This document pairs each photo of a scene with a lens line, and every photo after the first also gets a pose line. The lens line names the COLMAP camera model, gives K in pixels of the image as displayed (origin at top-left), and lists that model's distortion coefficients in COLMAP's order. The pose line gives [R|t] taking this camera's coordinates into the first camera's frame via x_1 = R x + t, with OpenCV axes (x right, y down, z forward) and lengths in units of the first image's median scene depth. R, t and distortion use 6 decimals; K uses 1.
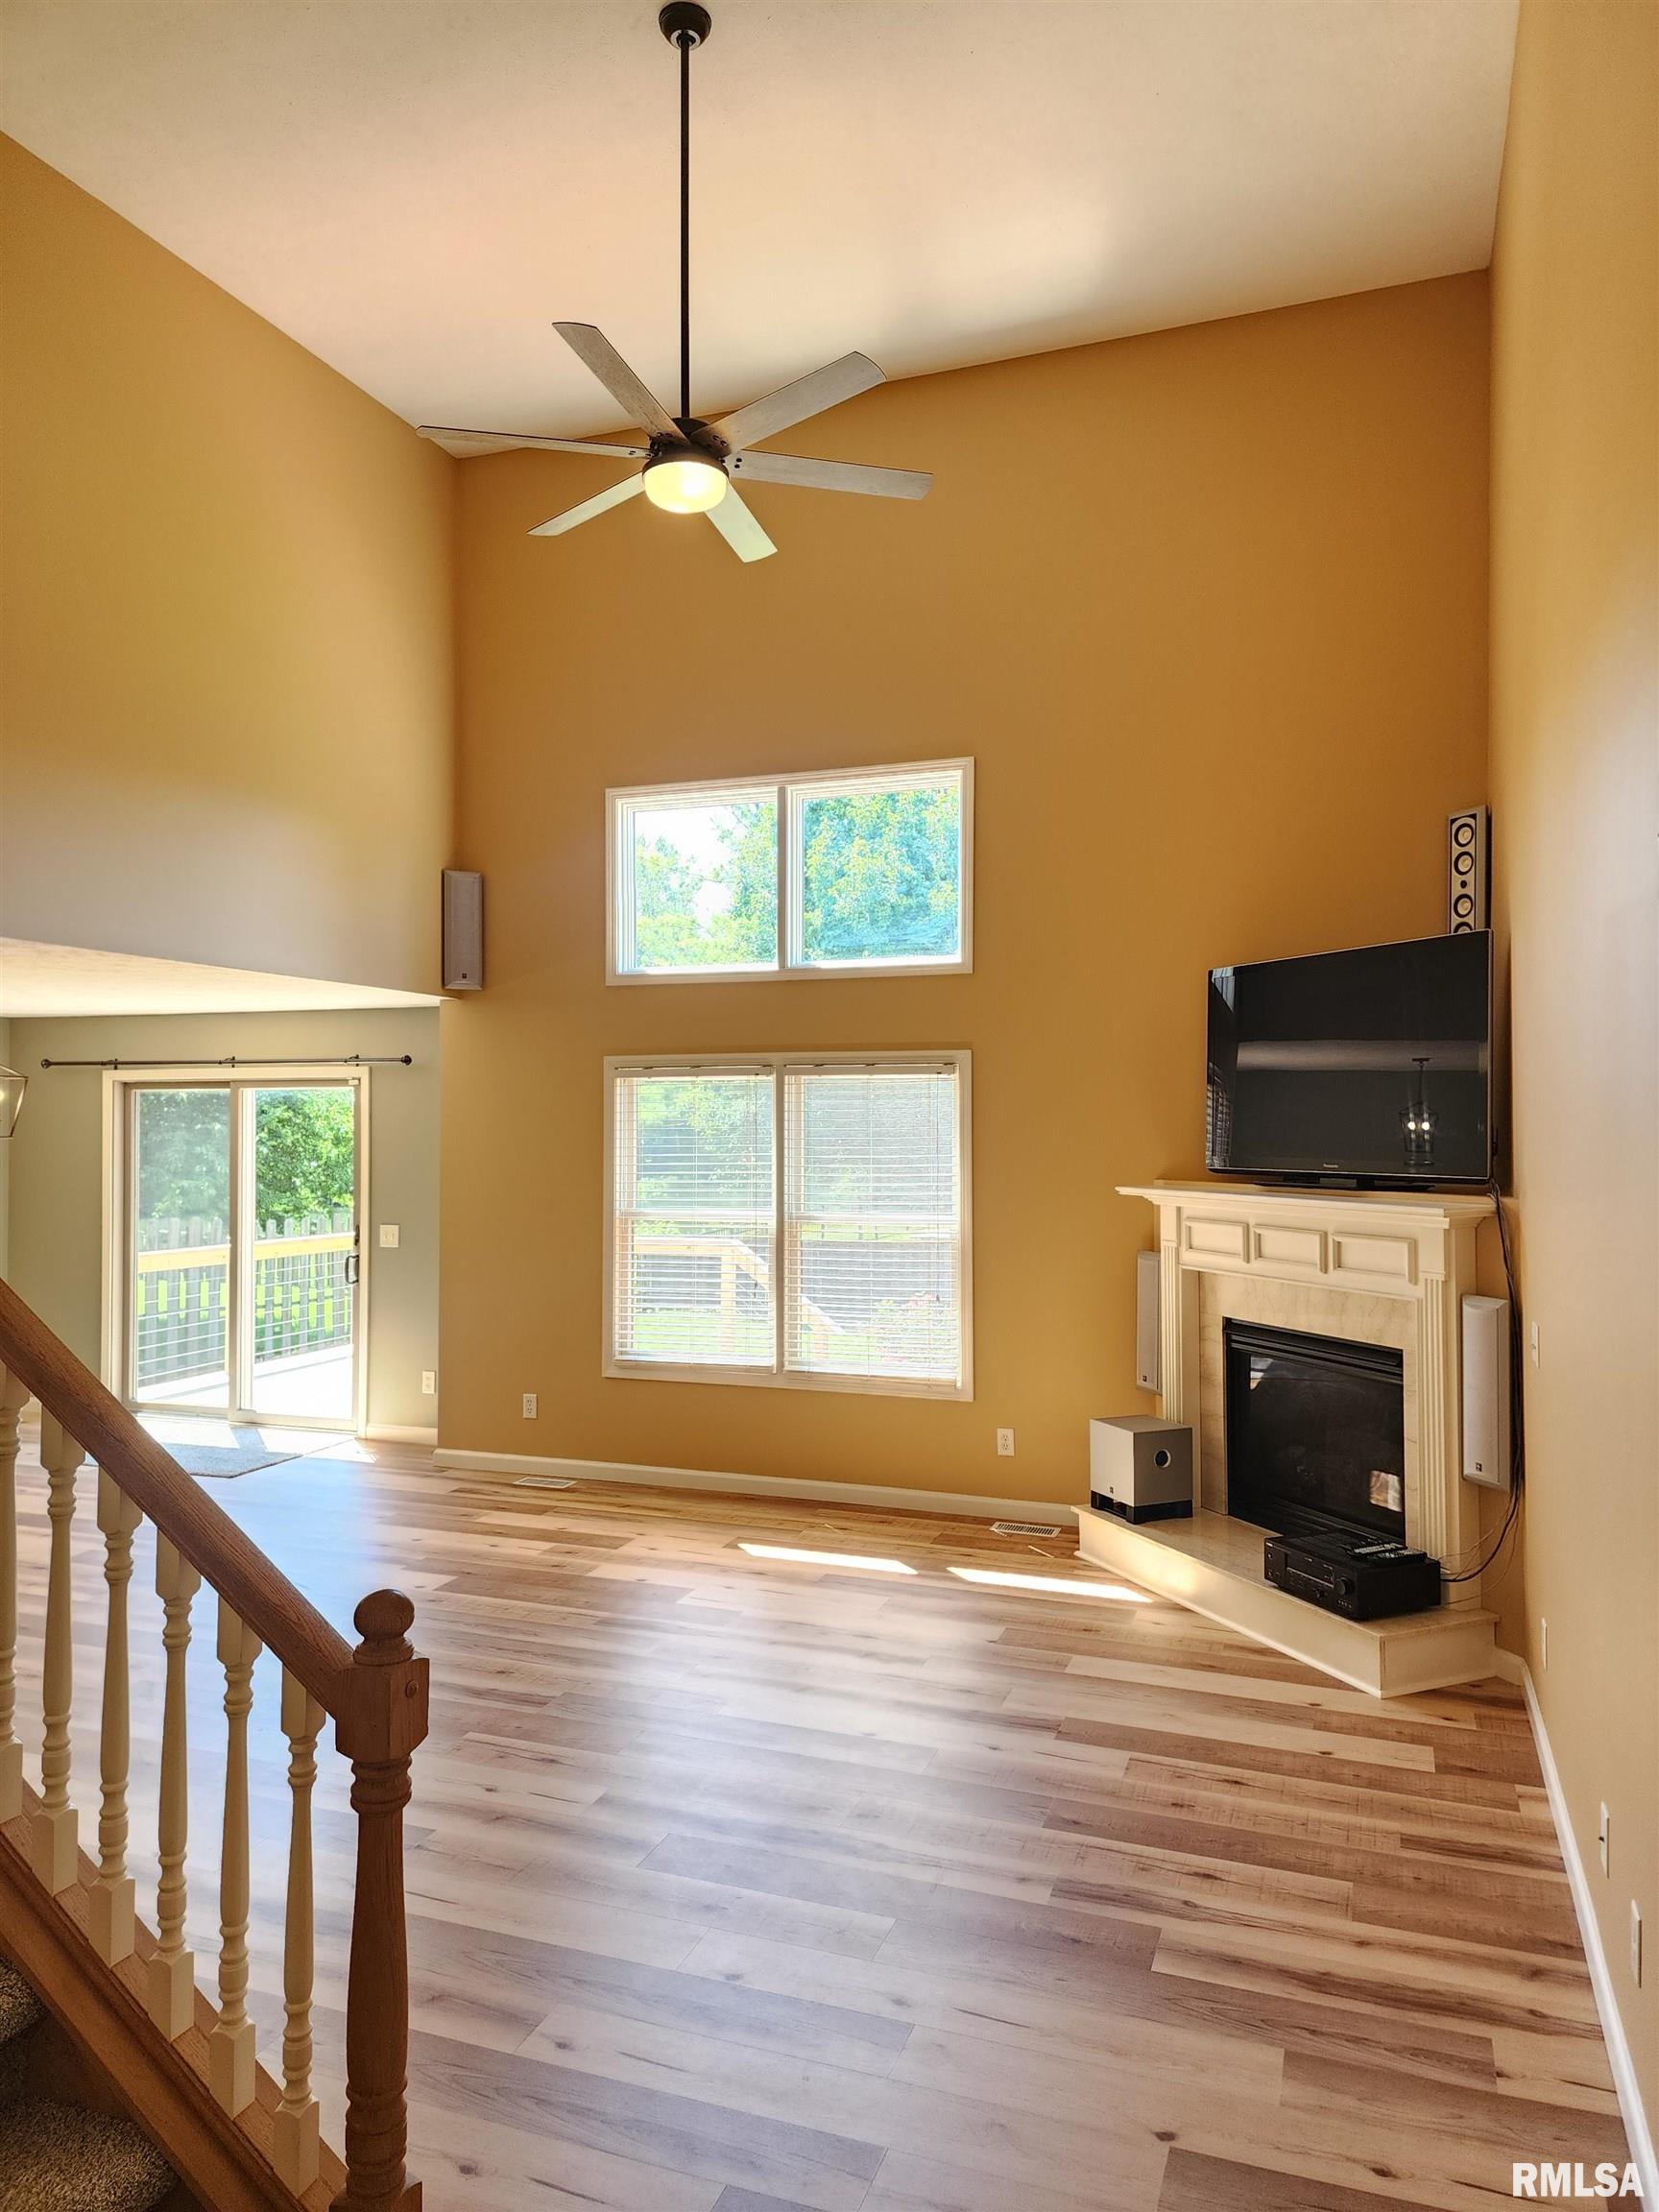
lens RADIAL K [[1494.3, 0, 841.9], [0, 1494.3, 1086.2], [0, 0, 1]] dist [0.072247, -0.071053]
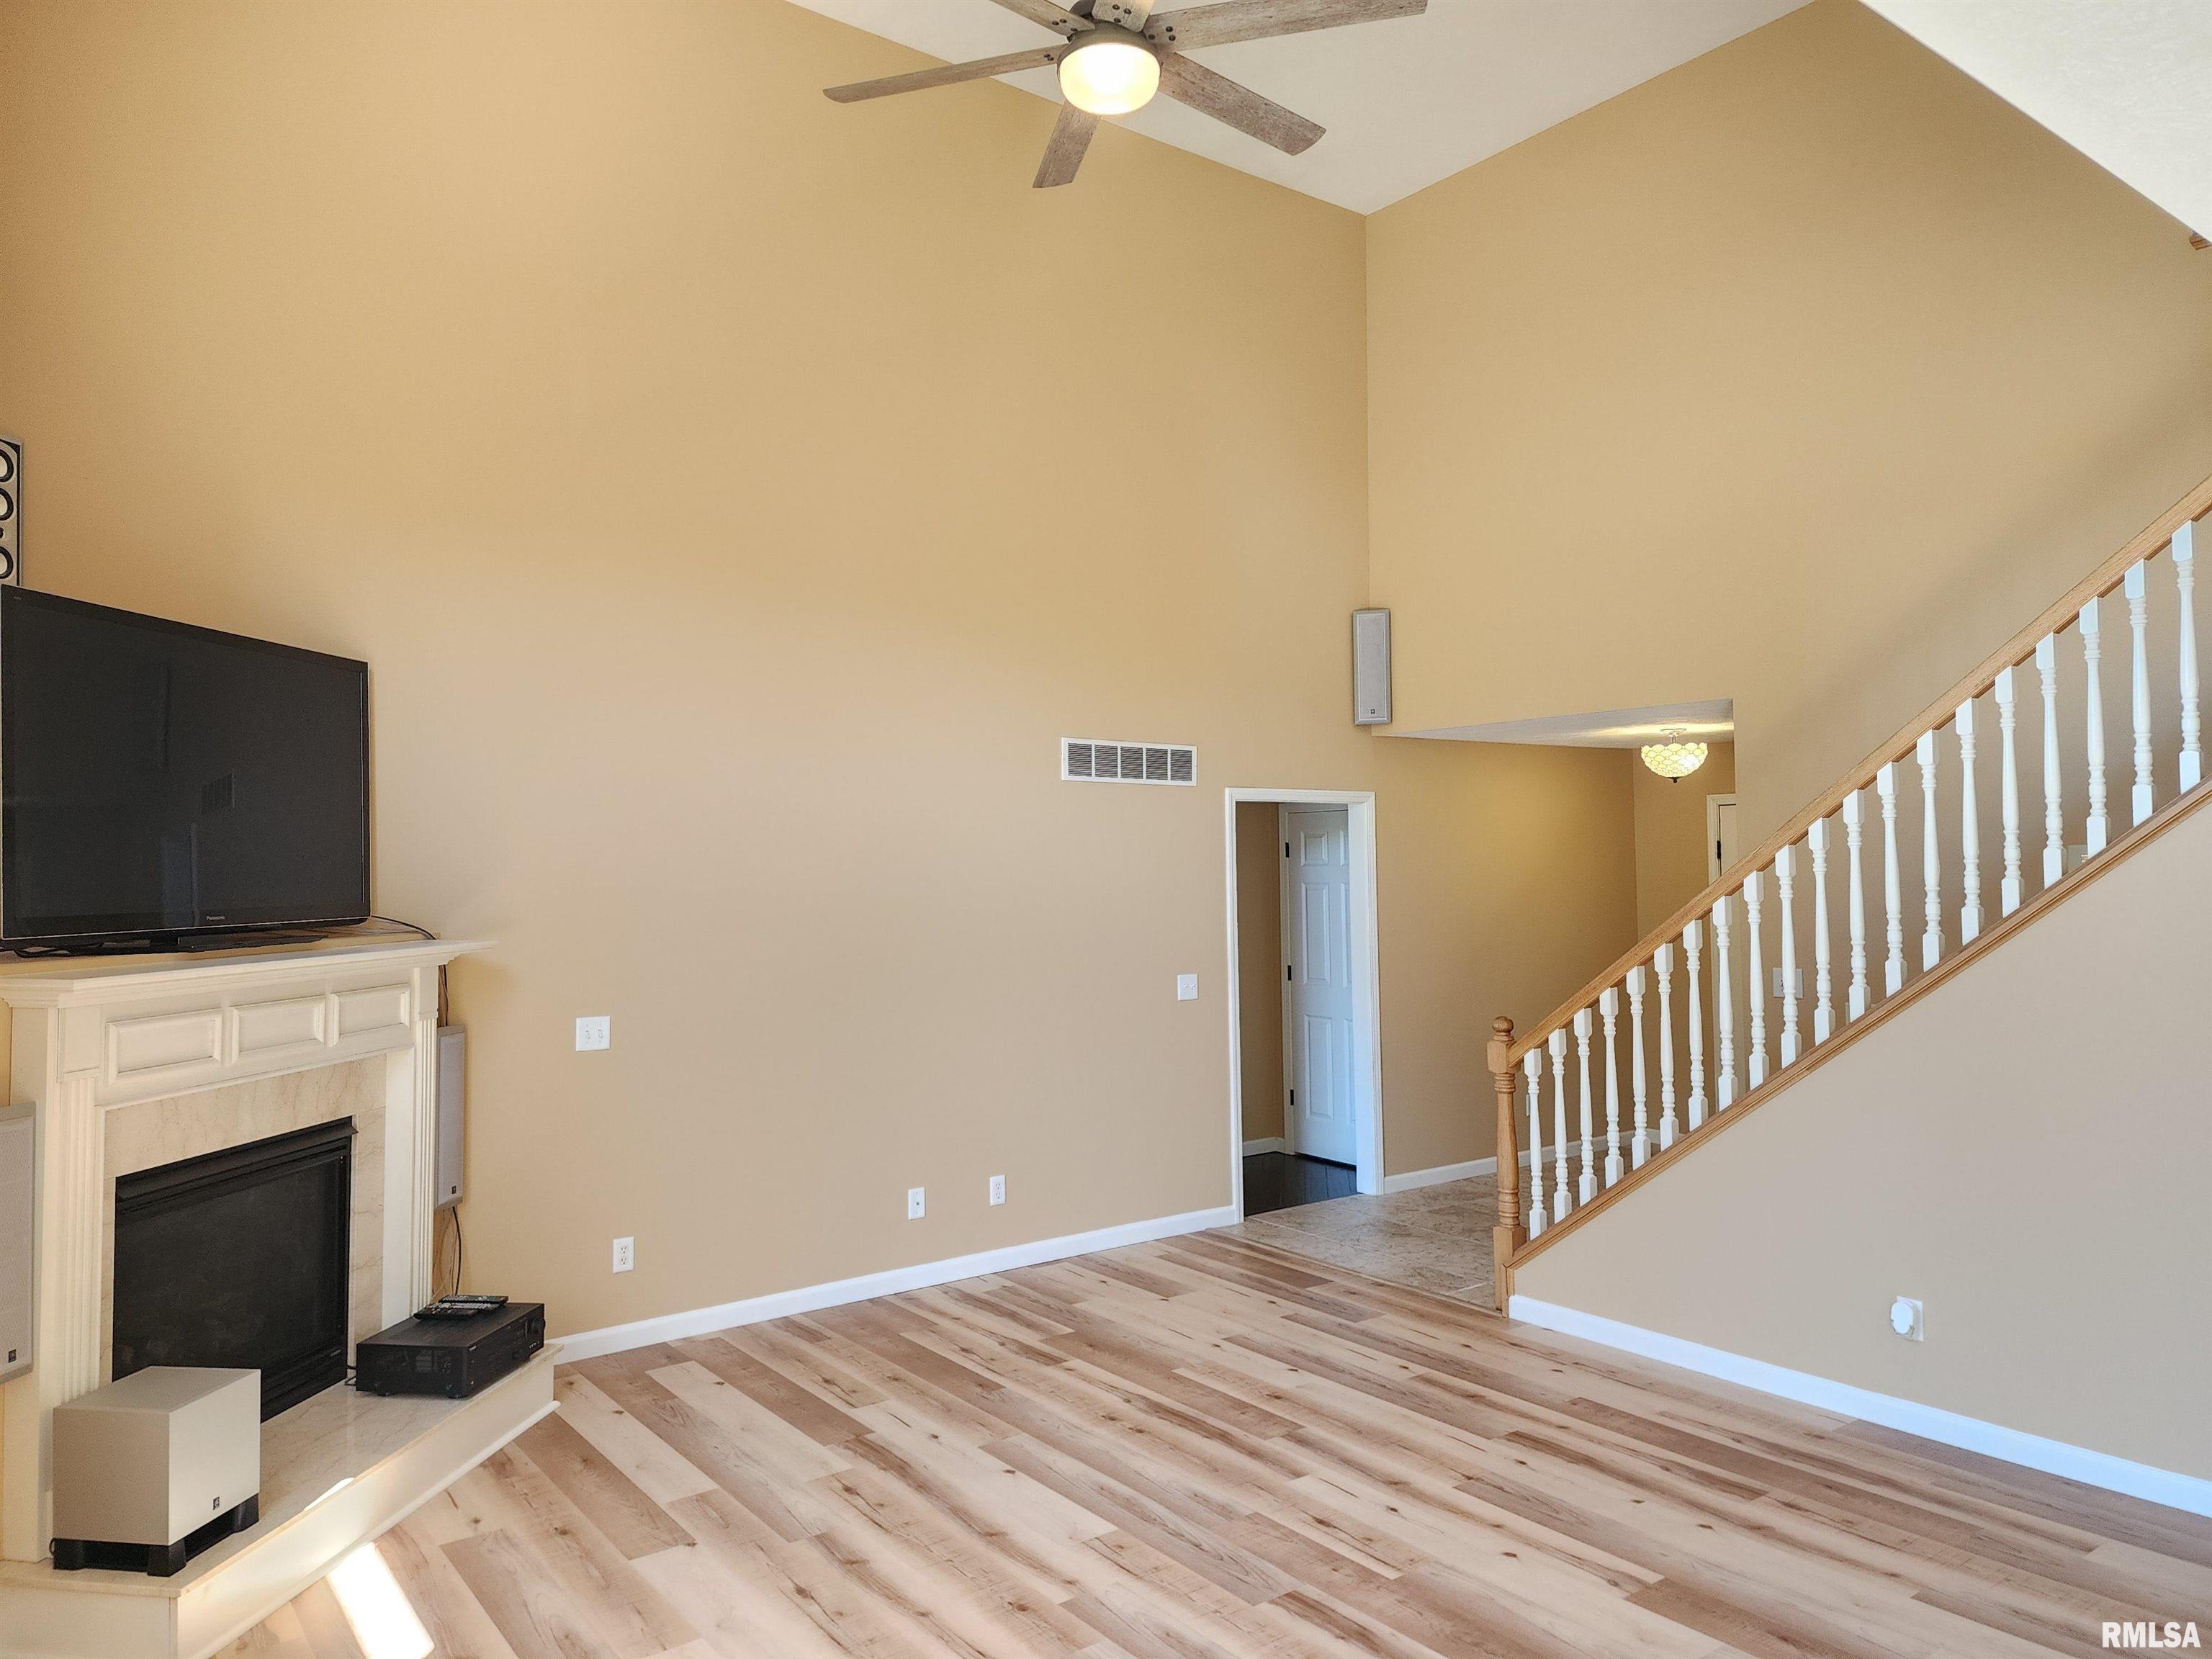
lens RADIAL K [[1480.3, 0, 1099.7], [0, 1480.3, 825.8], [0, 0, 1]] dist [0.079437, -0.078044]
pose [[-0.839128, 0.026068, 0.543309, -0.411745], [-0.001035, 0.998773, -0.049521, 0.041403], [-0.543933, -0.042117, -0.838071, 1.298582]]
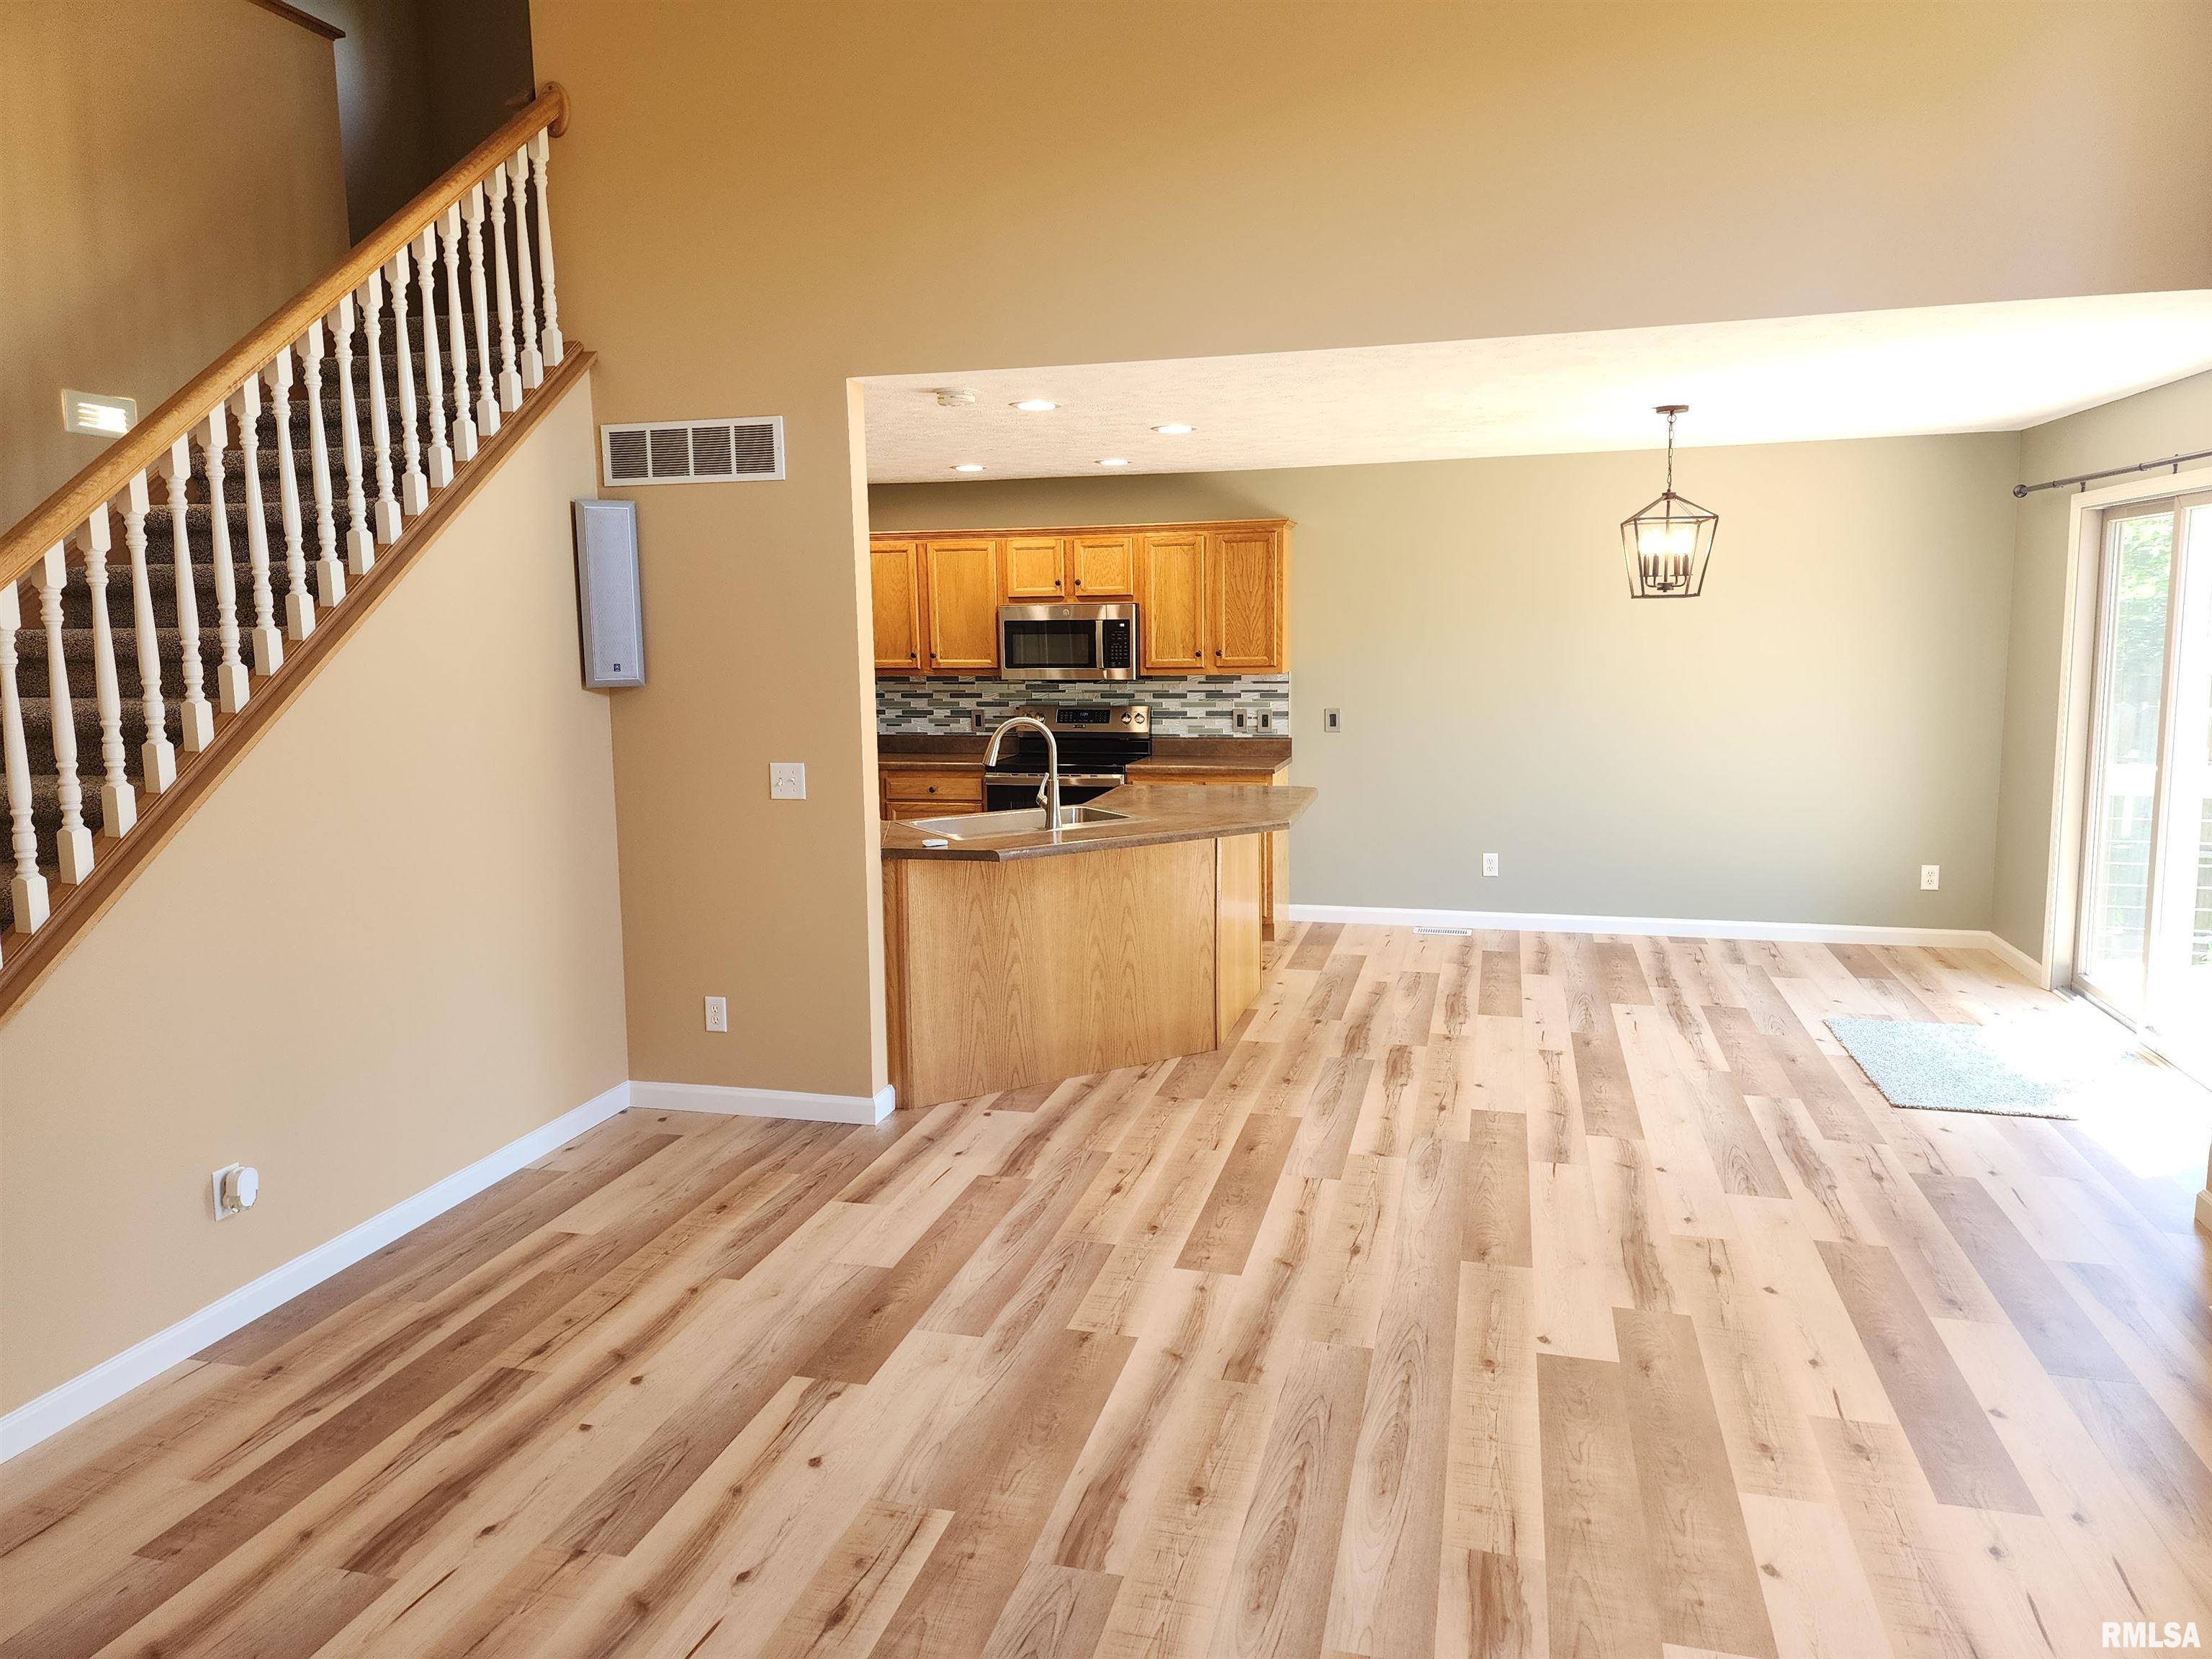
lens RADIAL K [[1479.9, 0, 1086.1], [0, 1479.9, 820.3], [0, 0, 1]] dist [0.132049, -0.140848]
pose [[0.083384, 0.137408, -0.986999, 0.257457], [0.036515, 0.989361, 0.140821, 0.033201], [0.995848, -0.047783, 0.077480, 0.739655]]
